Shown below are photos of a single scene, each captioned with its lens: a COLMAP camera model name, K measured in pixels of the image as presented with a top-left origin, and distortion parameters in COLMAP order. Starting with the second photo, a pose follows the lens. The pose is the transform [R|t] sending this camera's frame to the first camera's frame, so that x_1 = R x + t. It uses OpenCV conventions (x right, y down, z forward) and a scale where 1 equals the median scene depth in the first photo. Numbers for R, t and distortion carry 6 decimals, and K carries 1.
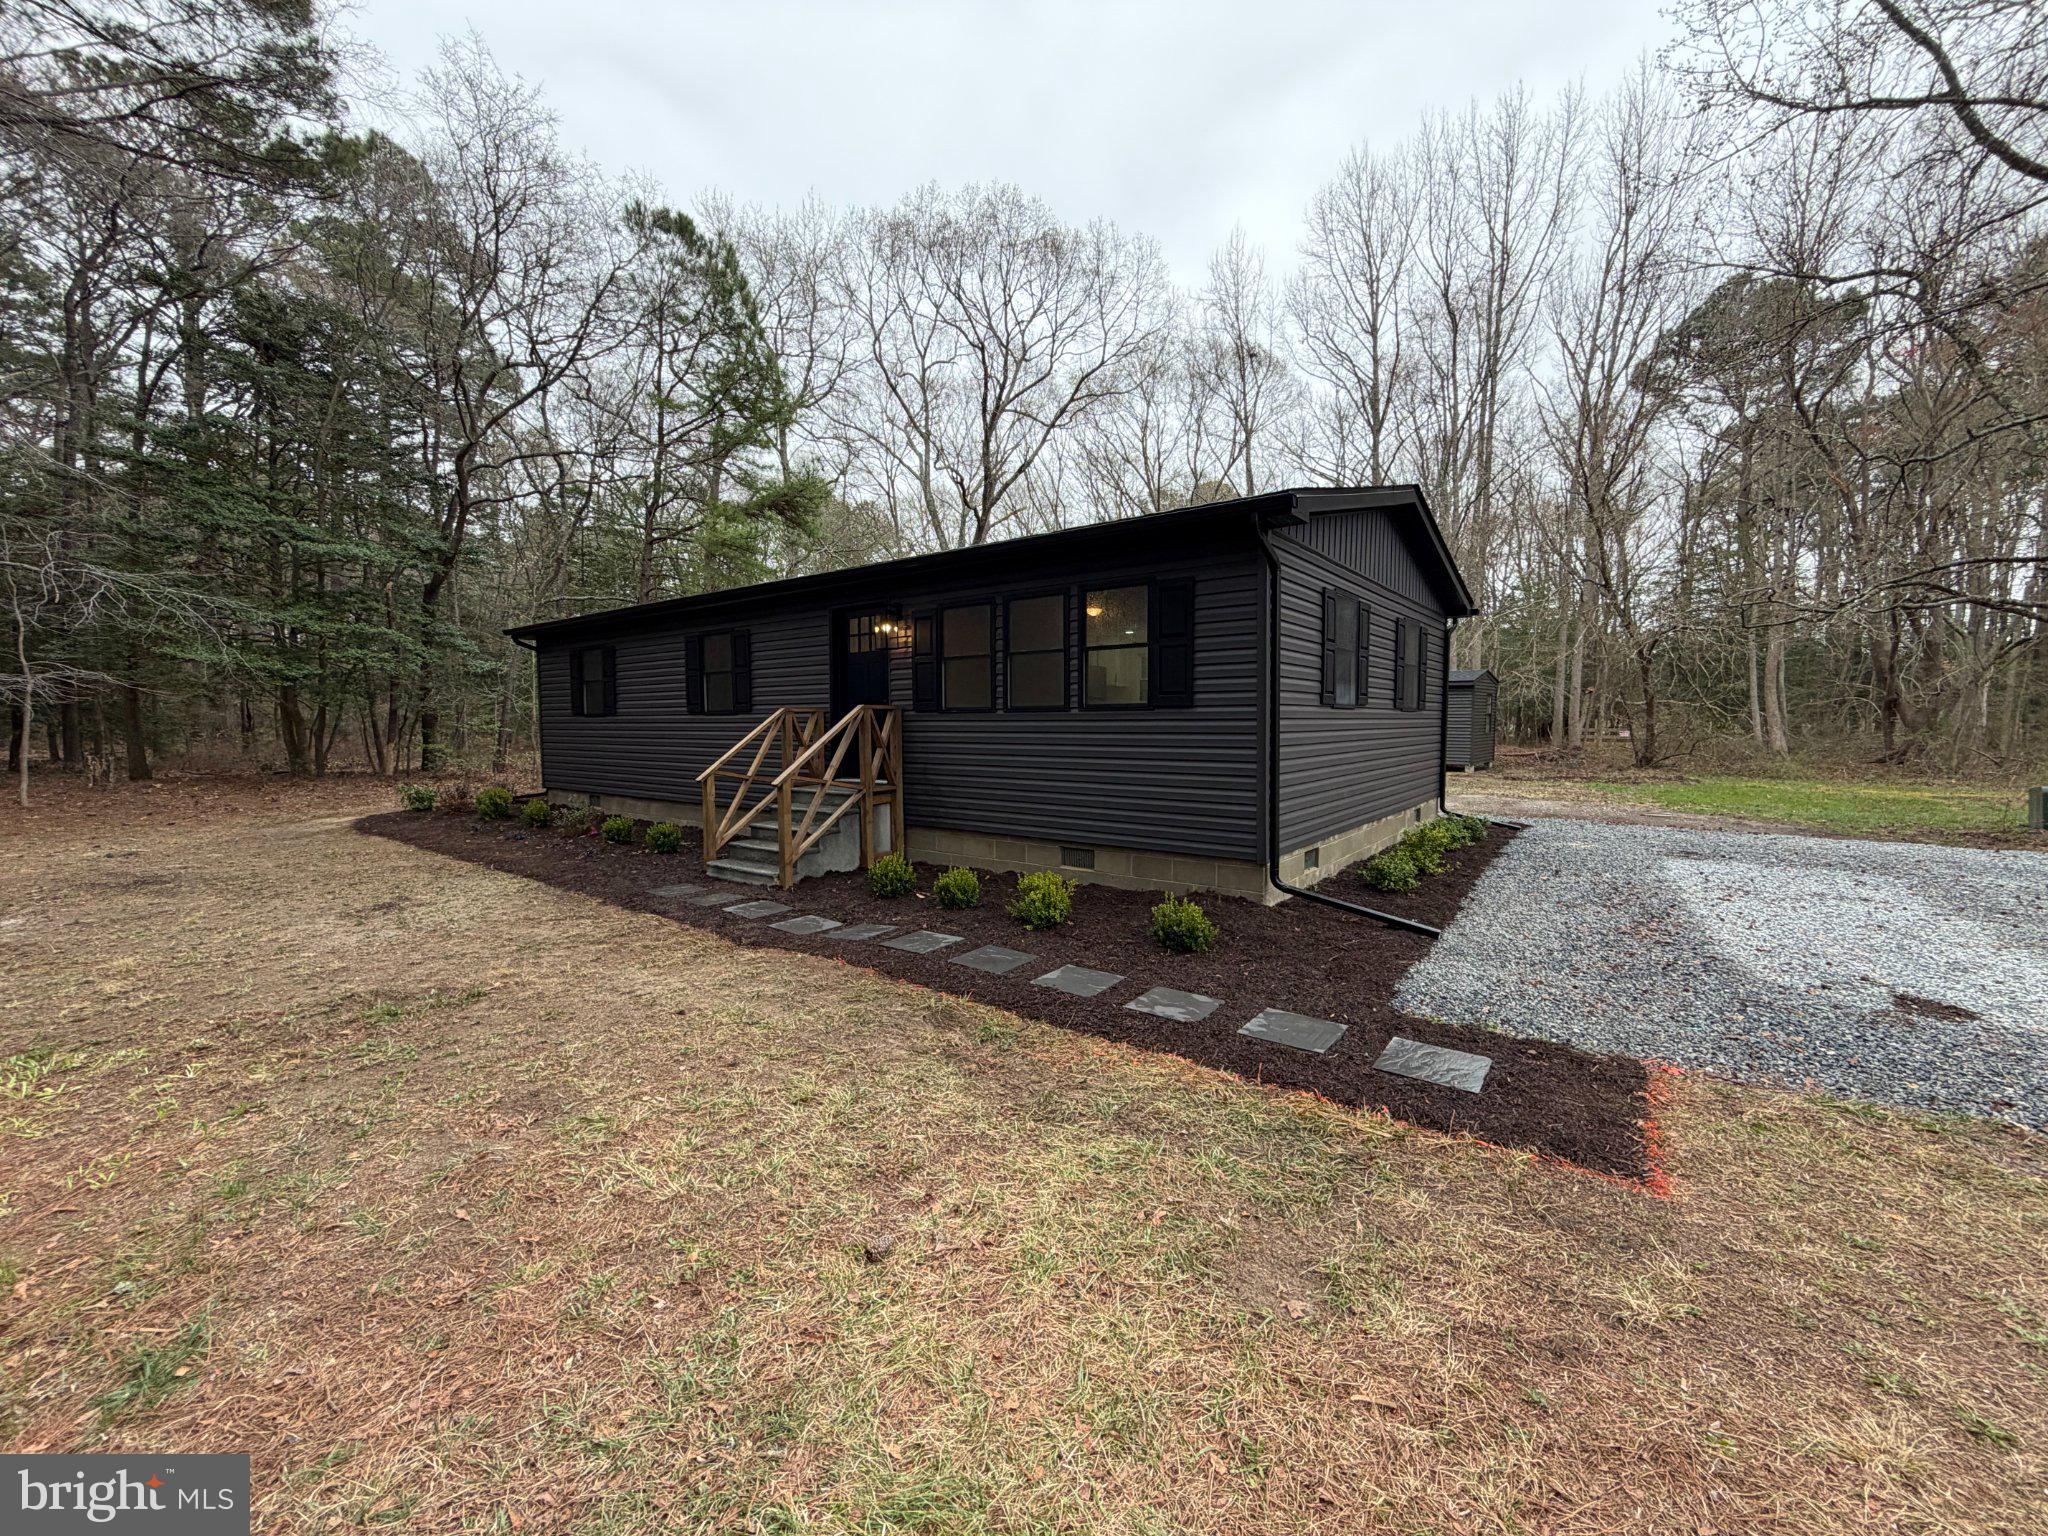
lens RADIAL K [[816.2, 0, 1019.8], [0, 816.2, 768.5], [0, 0, 1]] dist [-0.002951, 0.000828]
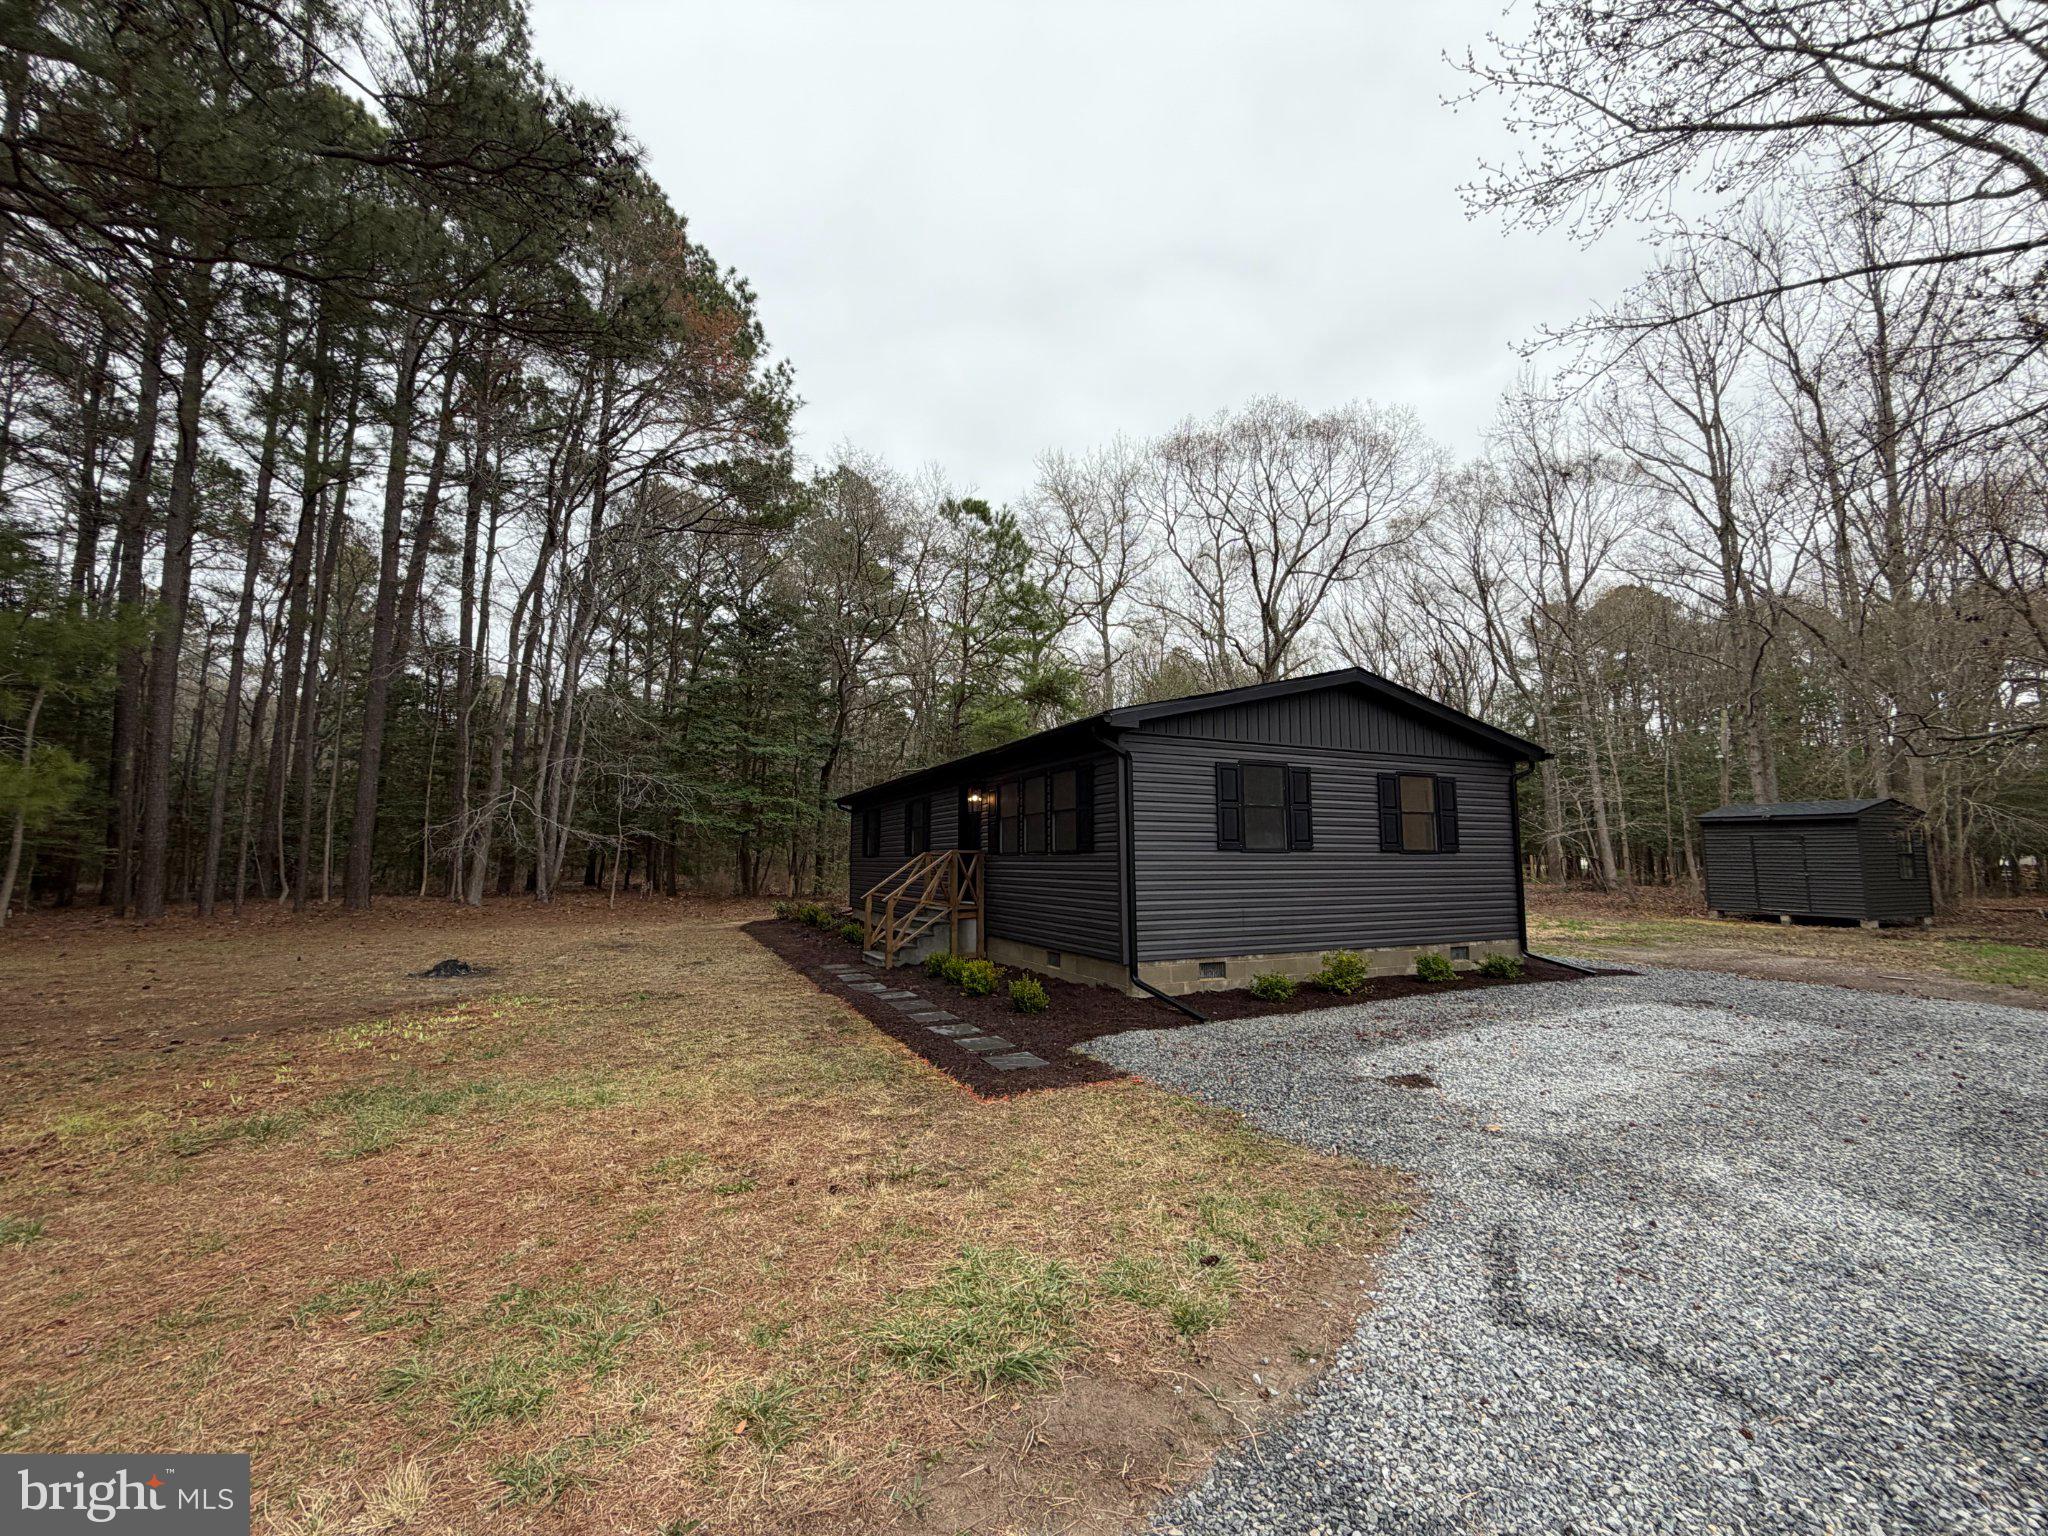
lens RADIAL K [[816.2, 0, 1026.2], [0, 816.2, 771.4], [0, 0, 1]] dist [-0.002951, 0.000828]
pose [[0.889250, -0.046280, -0.455074, 0.324100], [-0.030099, 0.986792, -0.159171, 0.007144], [0.456430, 0.155240, 0.876112, -0.145567]]
